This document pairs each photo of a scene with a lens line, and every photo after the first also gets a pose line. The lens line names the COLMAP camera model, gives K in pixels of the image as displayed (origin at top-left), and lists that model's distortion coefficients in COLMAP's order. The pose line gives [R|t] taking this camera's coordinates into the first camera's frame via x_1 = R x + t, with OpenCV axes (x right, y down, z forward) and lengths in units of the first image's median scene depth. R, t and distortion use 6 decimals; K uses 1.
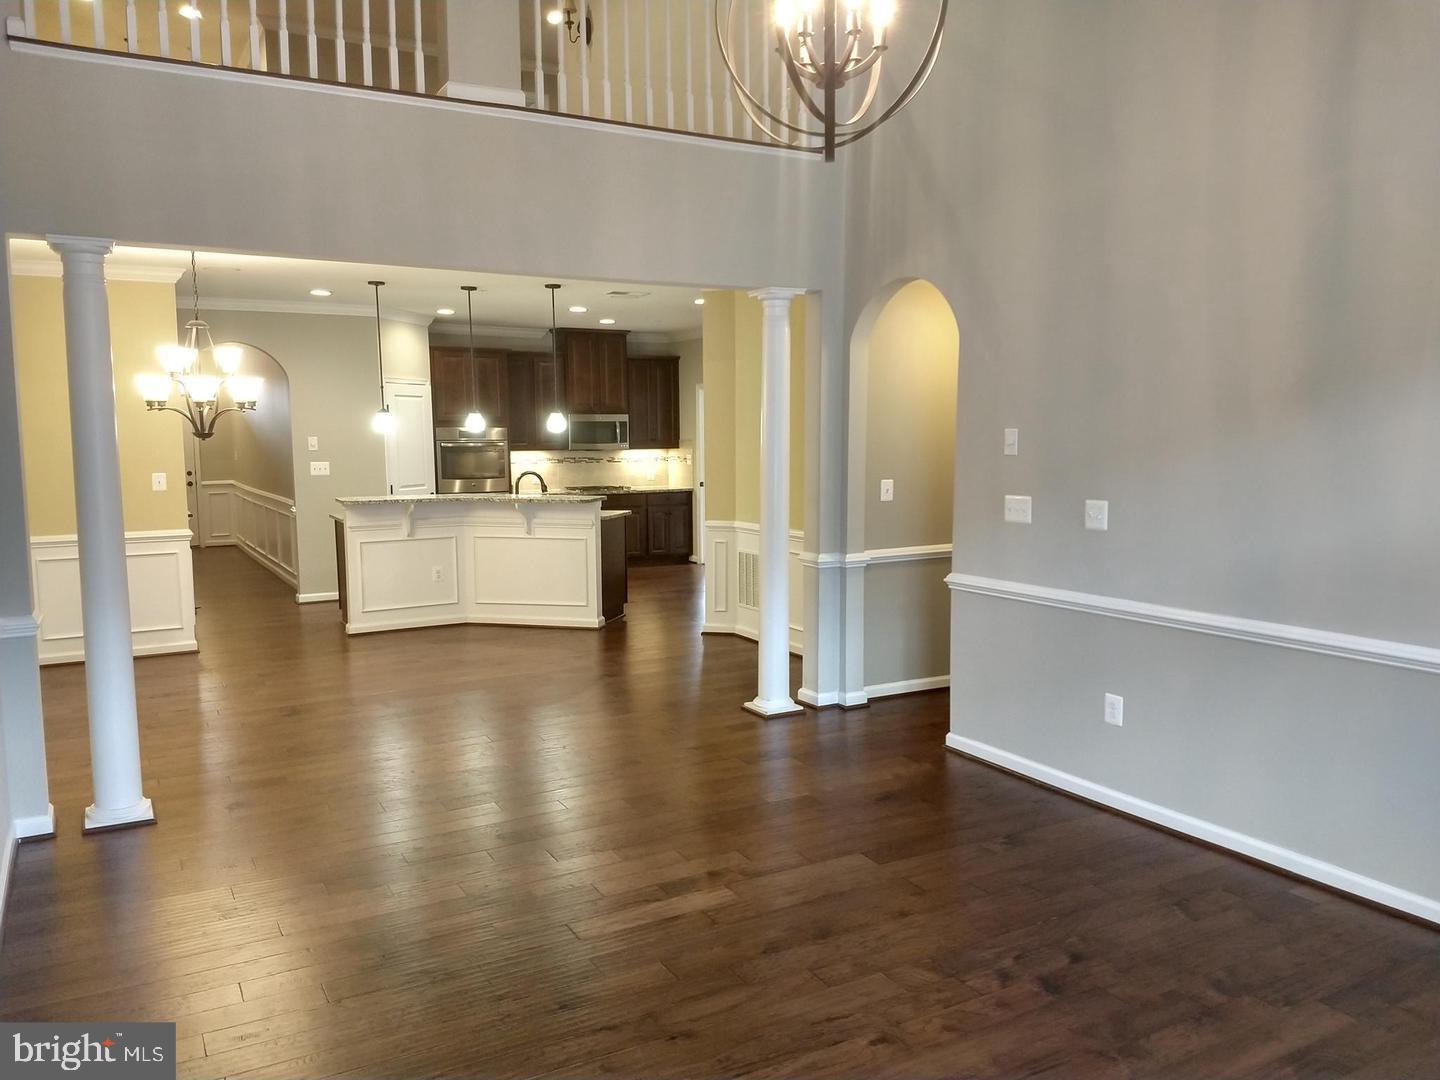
lens RADIAL K [[1092.2, 0, 725.8], [0, 1092.2, 535.6], [0, 0, 1]] dist [0.096121, 0.001017]
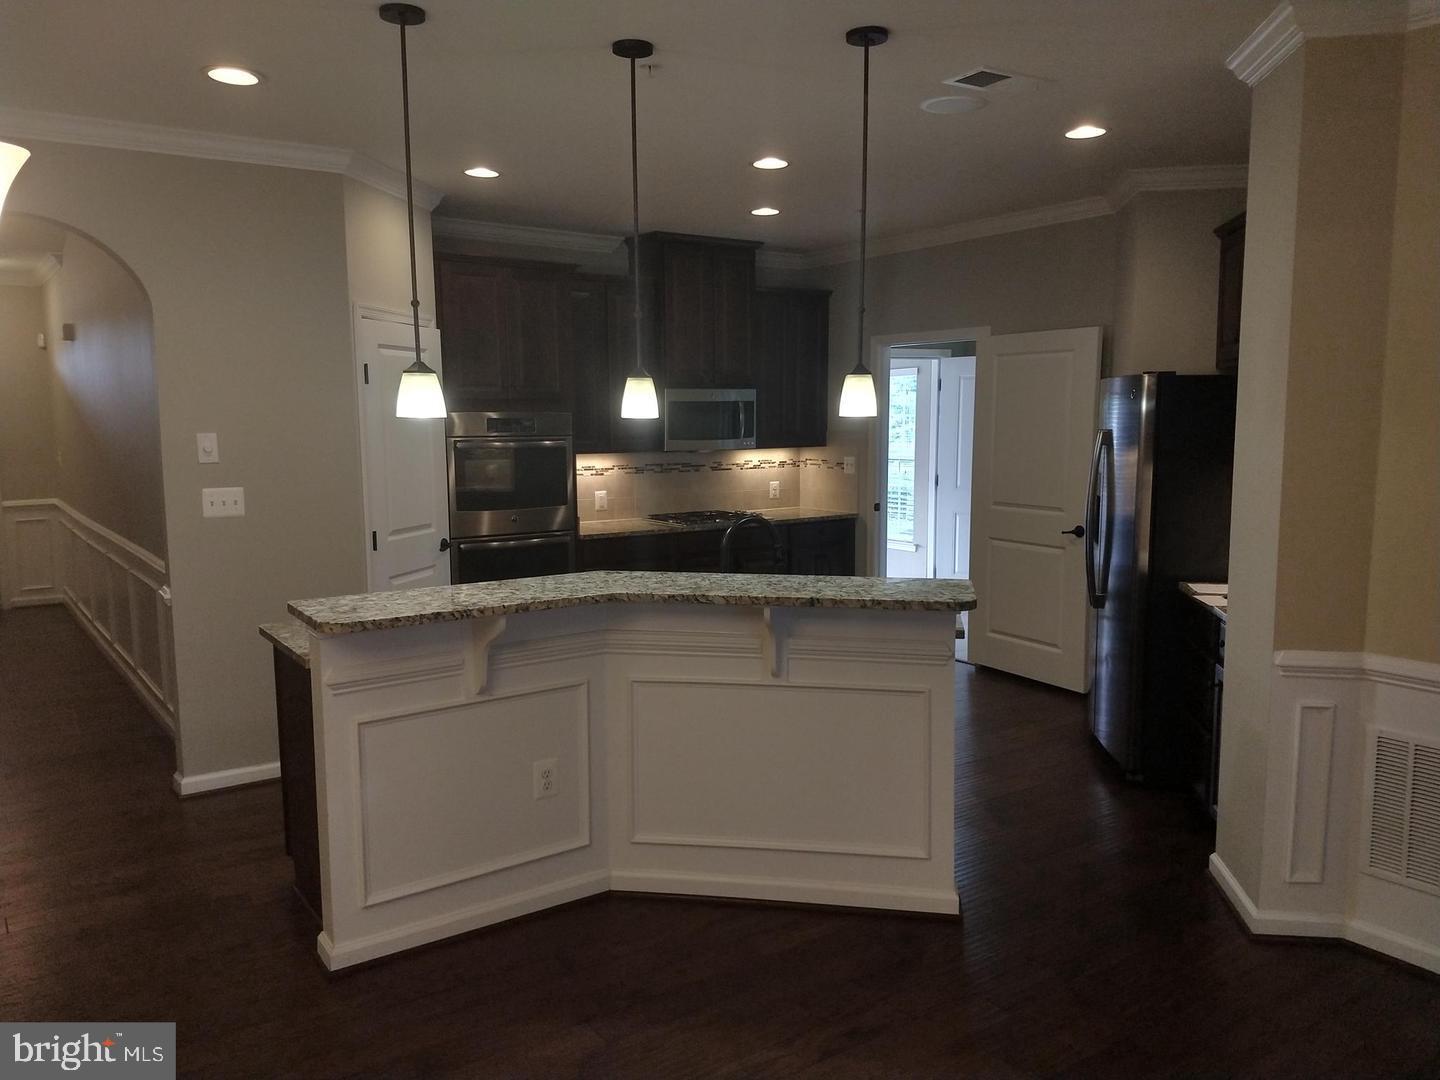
lens RADIAL K [[1110.1, 0, 724.1], [0, 1110.1, 545.6], [0, 0, 1]] dist [0.091885, -0.115671]
pose [[0.995336, -0.010917, 0.095845, -0.182186], [0.008932, 0.999737, 0.021122, -0.044747], [-0.096051, -0.020167, 0.995172, 0.457980]]
